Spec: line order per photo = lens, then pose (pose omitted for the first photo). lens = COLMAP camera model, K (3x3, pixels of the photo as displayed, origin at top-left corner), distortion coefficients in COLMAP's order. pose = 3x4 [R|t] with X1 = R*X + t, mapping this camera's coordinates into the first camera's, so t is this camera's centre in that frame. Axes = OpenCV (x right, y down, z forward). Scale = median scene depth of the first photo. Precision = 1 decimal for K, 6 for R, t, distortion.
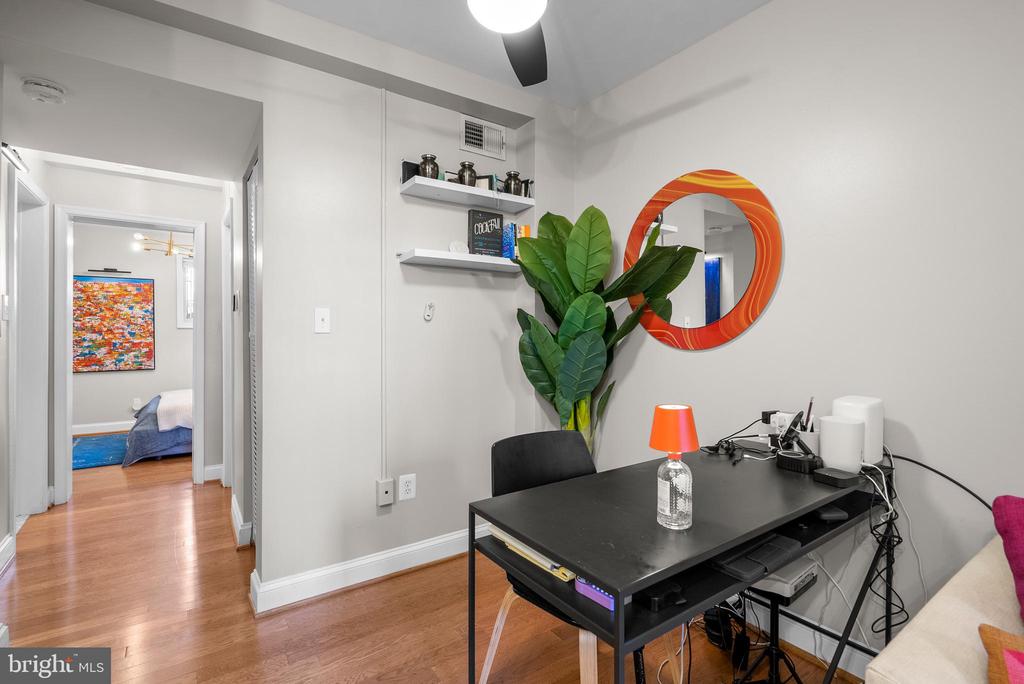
lens RADIAL K [[475.2, 0, 520.3], [0, 475.2, 334.1], [0, 0, 1]] dist [-0.003101, 0.000198]
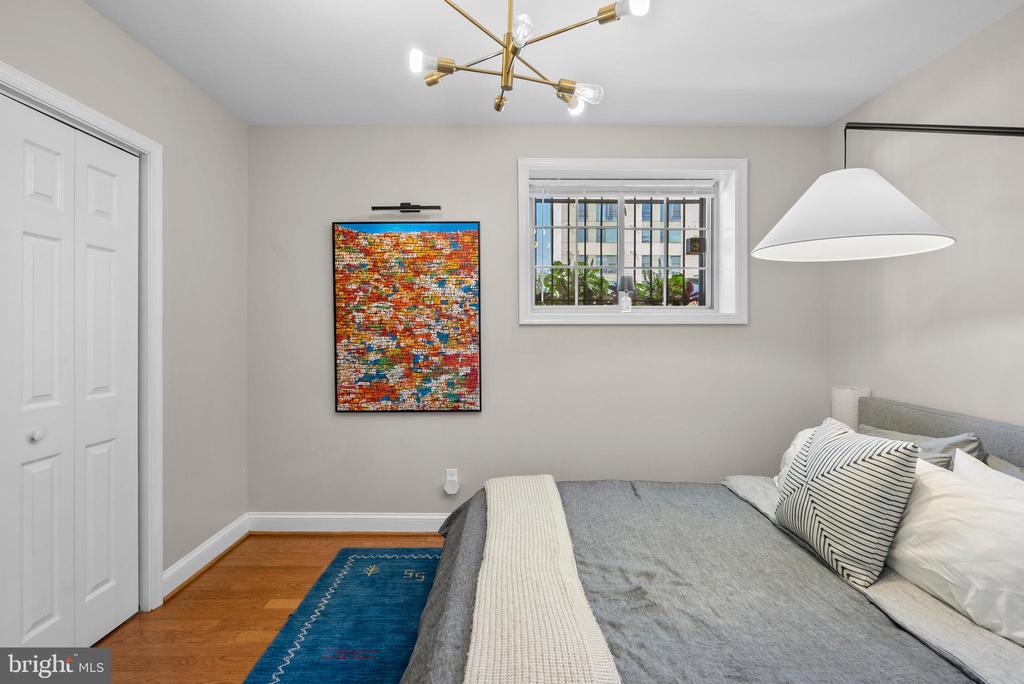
lens RADIAL K [[467.3, 0, 521.1], [0, 467.3, 326.0], [0, 0, 1]] dist [-0.001971, 0.001271]
pose [[0.821113, 0.005521, -0.570739, -0.908870], [-0.000645, 0.999962, 0.008746, -0.029941], [0.570765, -0.006813, 0.821085, 1.235003]]
